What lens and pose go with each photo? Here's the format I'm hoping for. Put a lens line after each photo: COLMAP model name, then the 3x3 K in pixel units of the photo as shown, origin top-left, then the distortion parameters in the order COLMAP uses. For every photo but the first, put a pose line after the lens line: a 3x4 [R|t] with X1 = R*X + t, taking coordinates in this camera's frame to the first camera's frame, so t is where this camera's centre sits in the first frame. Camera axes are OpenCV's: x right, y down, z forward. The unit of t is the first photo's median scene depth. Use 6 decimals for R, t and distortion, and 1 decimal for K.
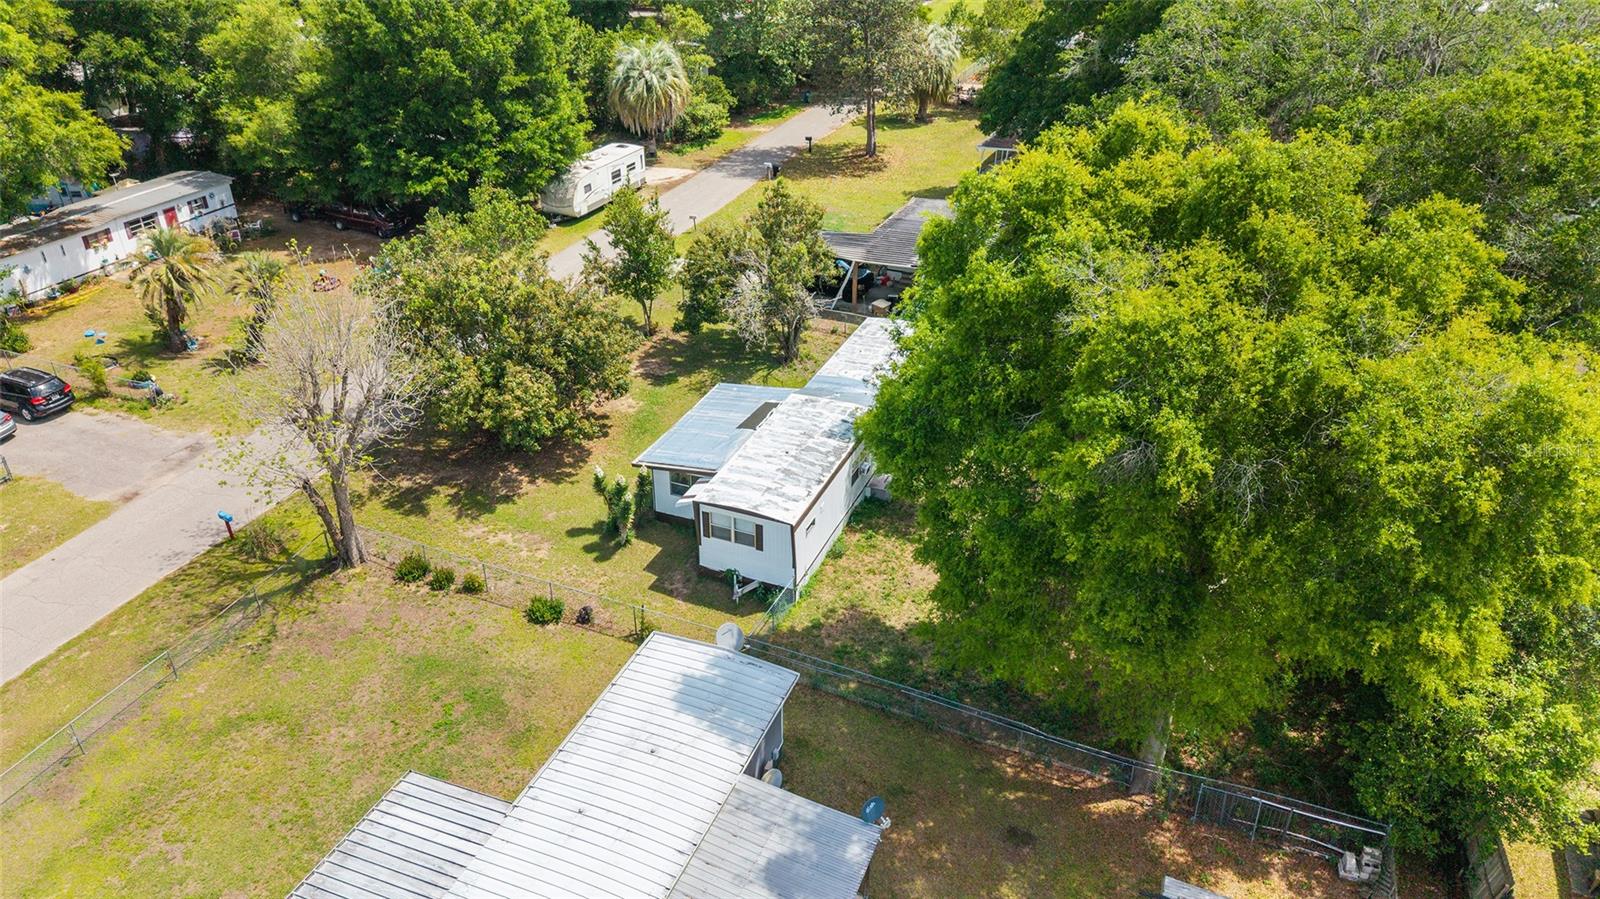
lens RADIAL K [[1072.2, 0, 800.4], [0, 1072.2, 459.2], [0, 0, 1]] dist [0.005705, -0.005535]
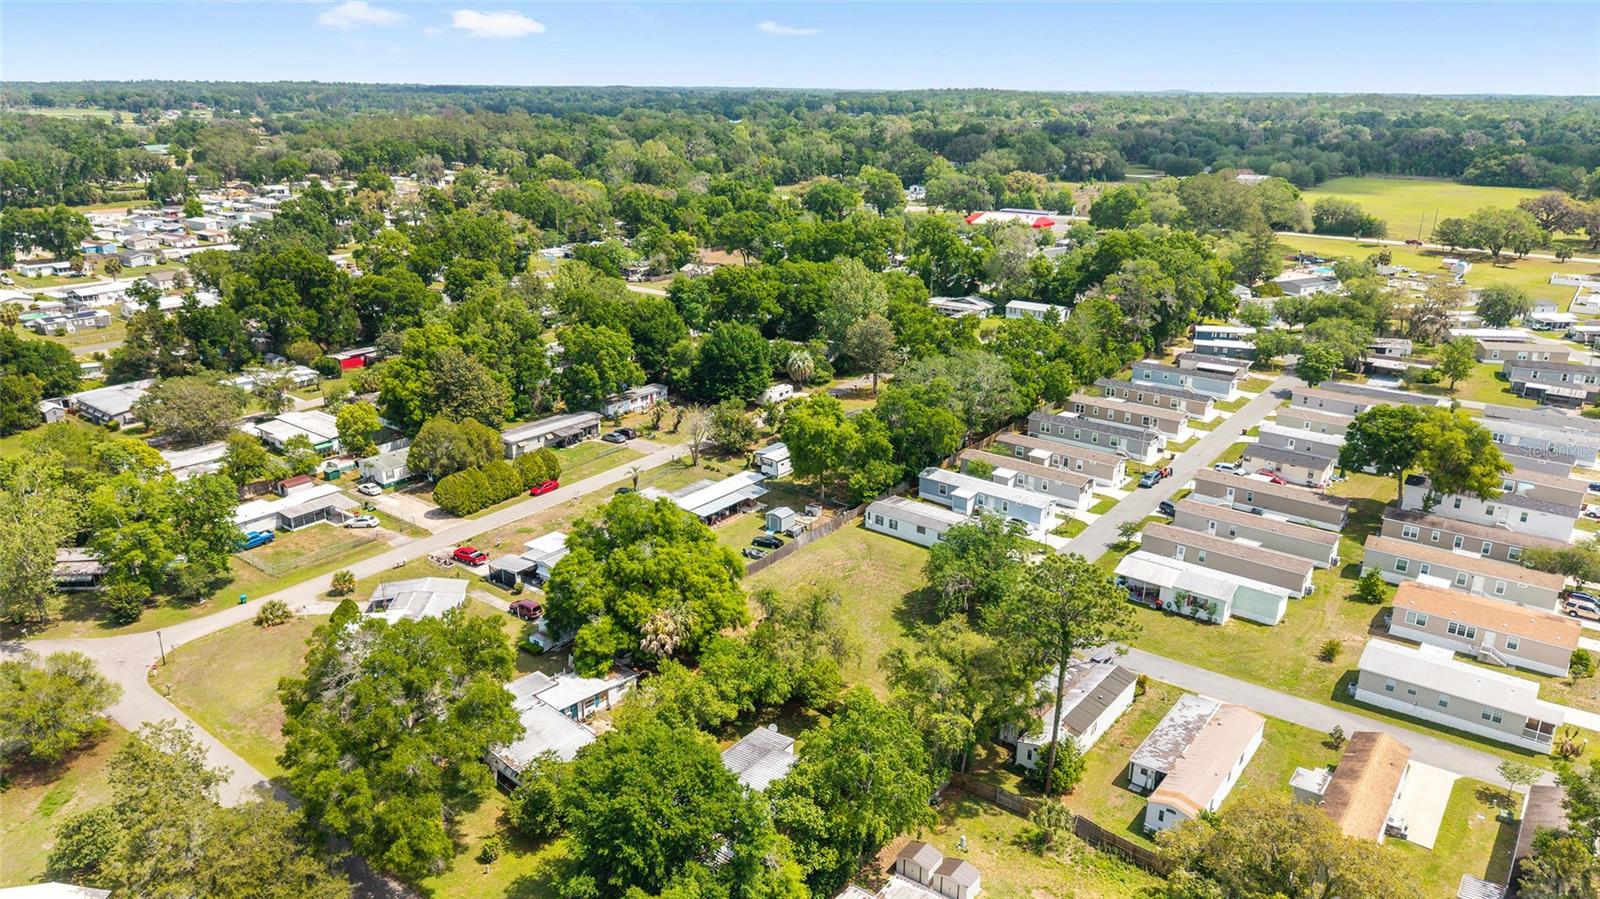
lens RADIAL K [[1072.2, 0, 800.4], [0, 1072.2, 459.2], [0, 0, 1]] dist [0.005705, -0.005535]
pose [[0.963256, 0.087217, -0.254031, 1.062683], [-0.134908, 0.974953, -0.176823, 0.713090], [0.232246, 0.204597, 0.950895, -2.943314]]
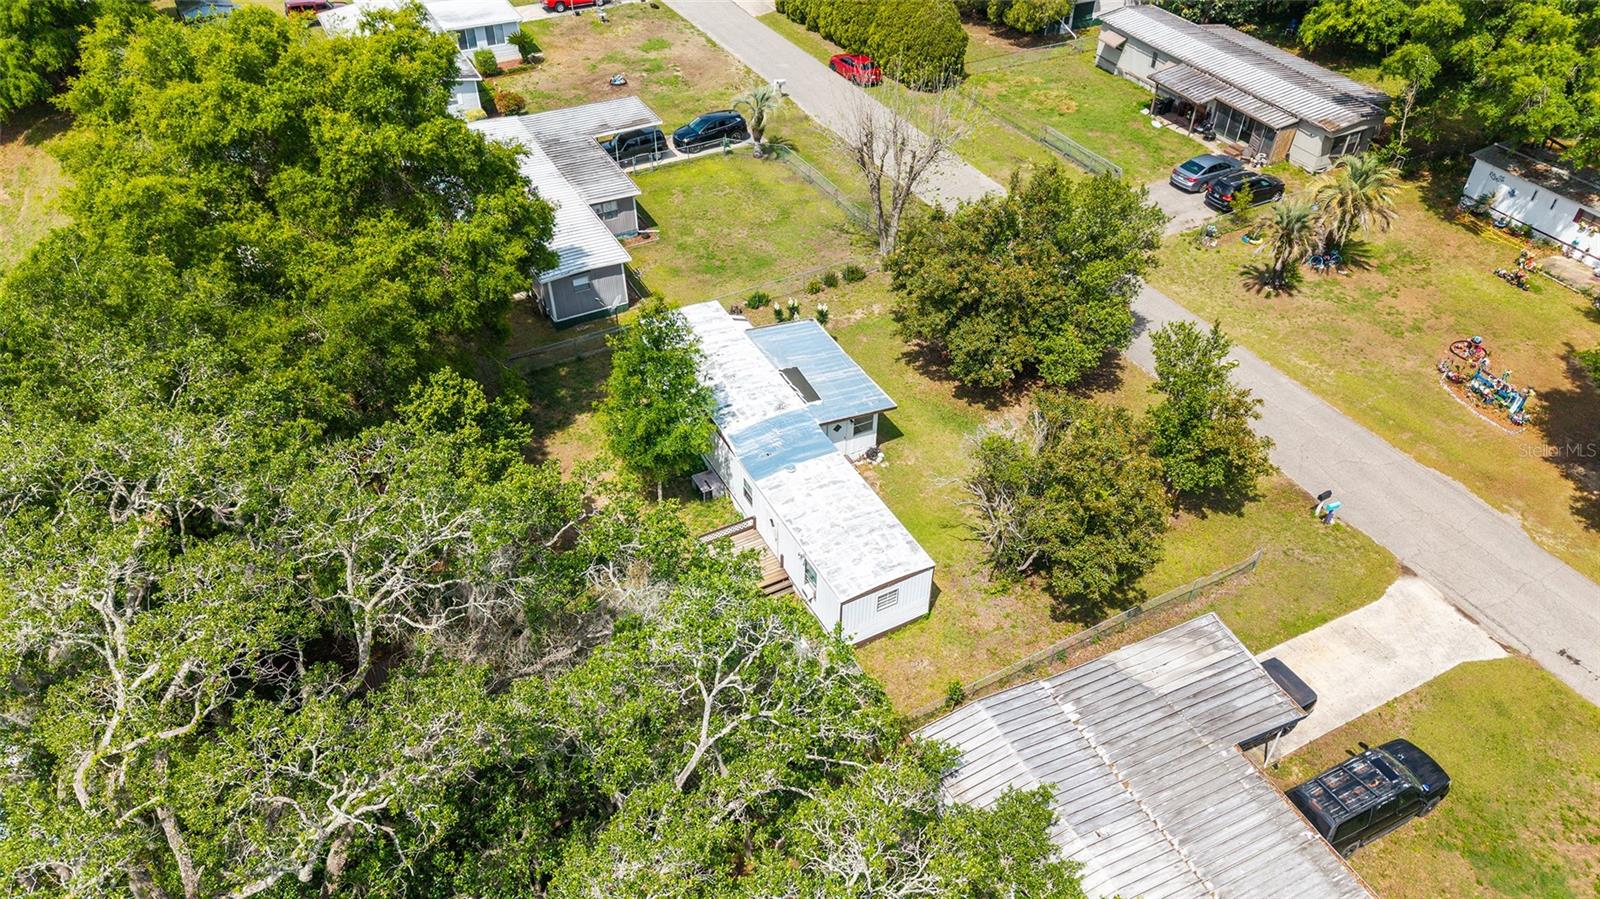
lens RADIAL K [[1072.2, 0, 800.4], [0, 1072.2, 459.2], [0, 0, 1]] dist [0.005705, -0.005535]
pose [[-0.642193, 0.495866, -0.584555, 0.541977], [-0.398134, 0.435891, 0.807148, -0.757167], [0.655040, 0.751076, -0.082505, 1.005222]]
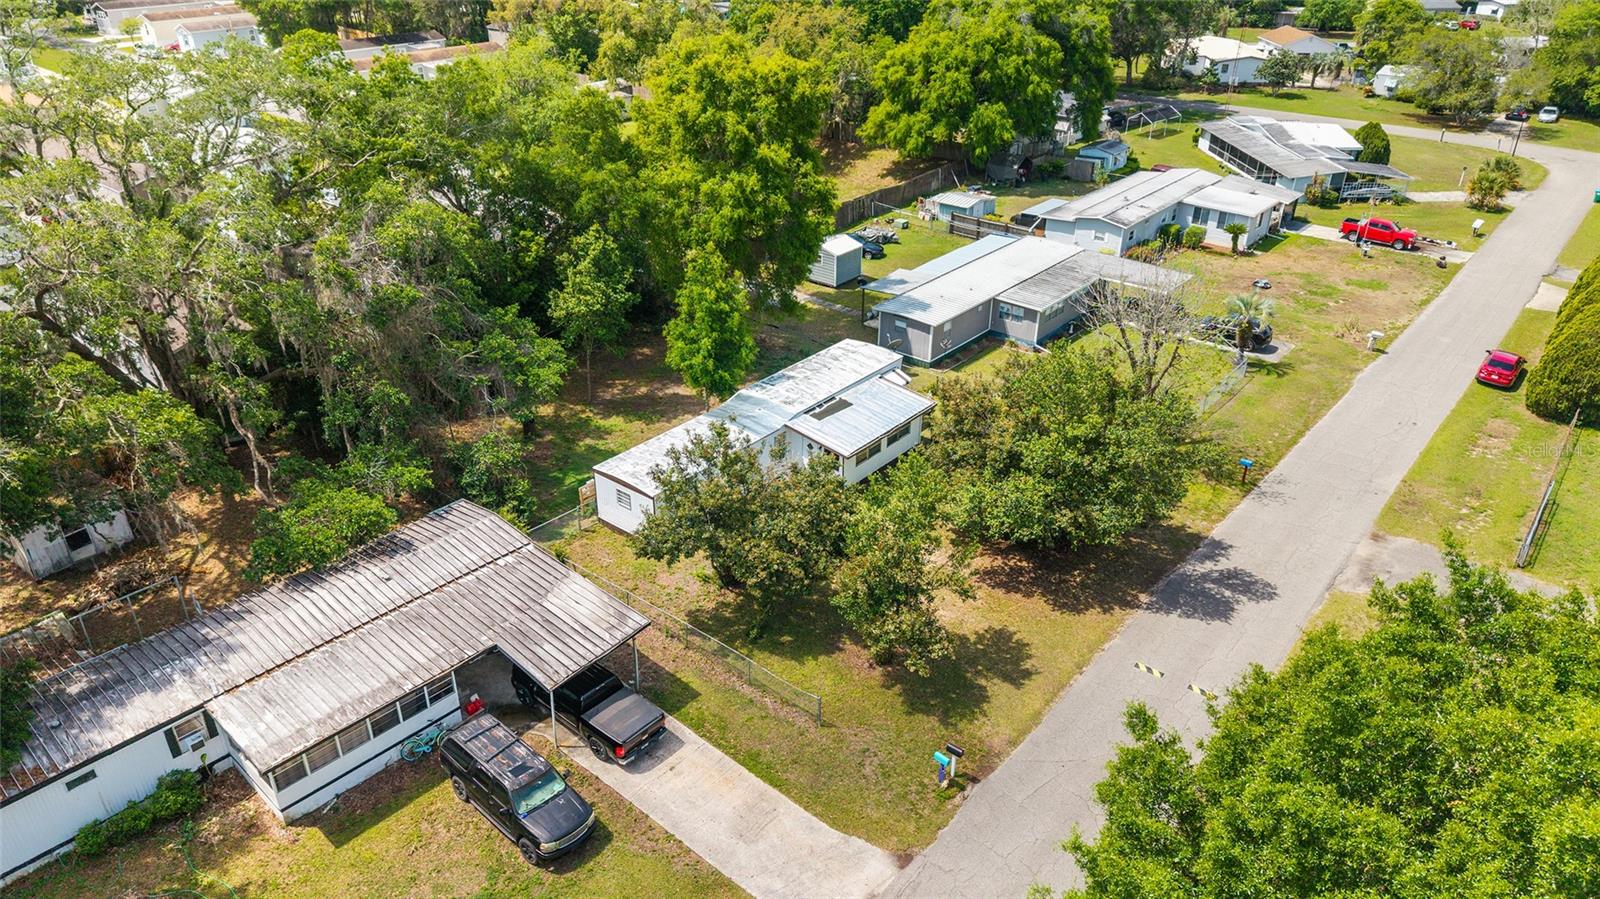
lens RADIAL K [[1072.2, 0, 800.4], [0, 1072.2, 459.2], [0, 0, 1]] dist [0.005705, -0.005535]
pose [[-0.953868, -0.156376, 0.256286, -0.287923], [0.140517, 0.521835, 0.841393, -0.917300], [-0.265313, 0.838591, -0.475788, 1.440245]]
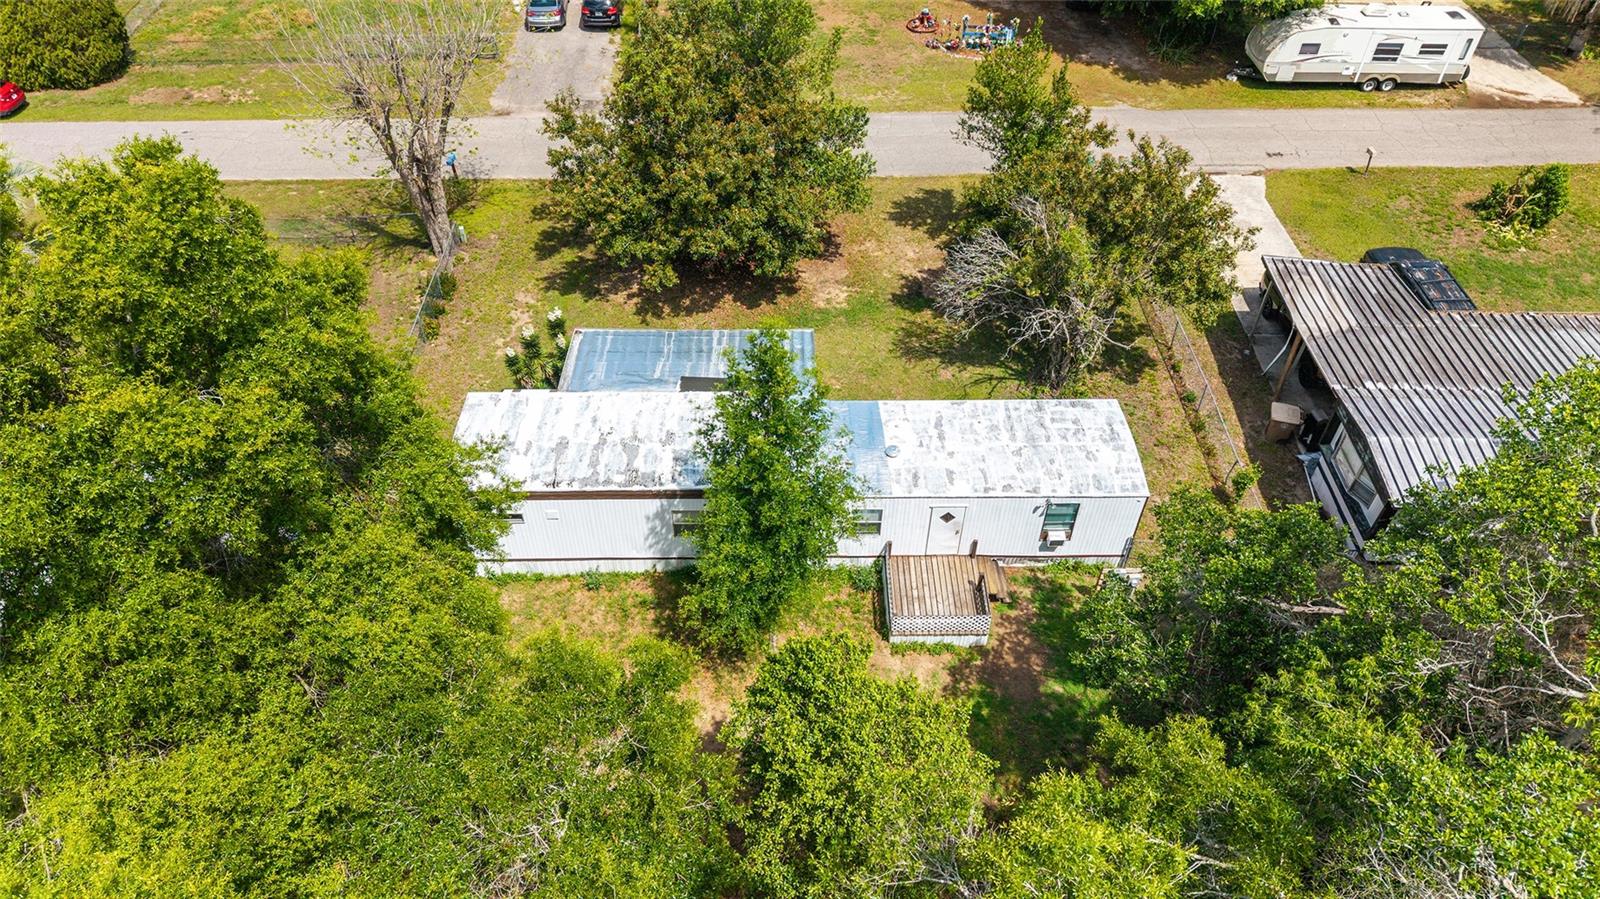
lens RADIAL K [[1072.2, 0, 800.4], [0, 1072.2, 459.2], [0, 0, 1]] dist [0.005705, -0.005535]
pose [[0.400291, 0.640682, -0.655205, 0.428495], [-0.472887, 0.756851, 0.451170, -0.310657], [0.784949, 0.129238, 0.605931, 0.536992]]
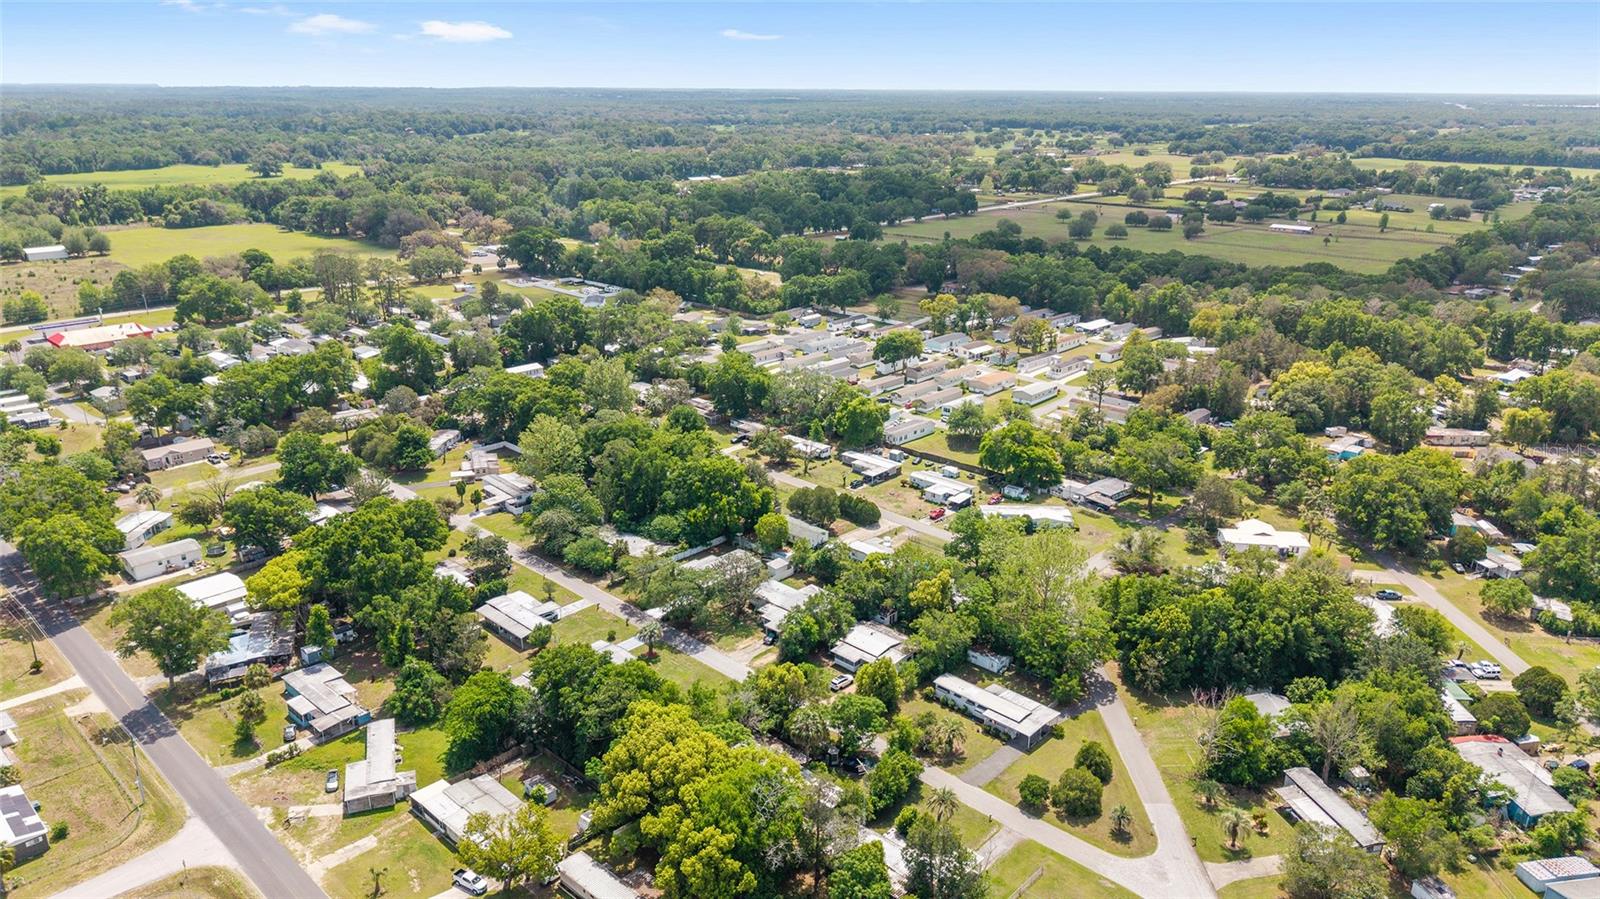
lens RADIAL K [[1072.2, 0, 800.4], [0, 1072.2, 459.2], [0, 0, 1]] dist [0.005705, -0.005535]
pose [[0.361170, -0.314038, 0.878030, -6.284883], [0.467972, 0.875472, 0.120627, -0.824742], [-0.806572, 0.367326, 0.463155, -2.336662]]
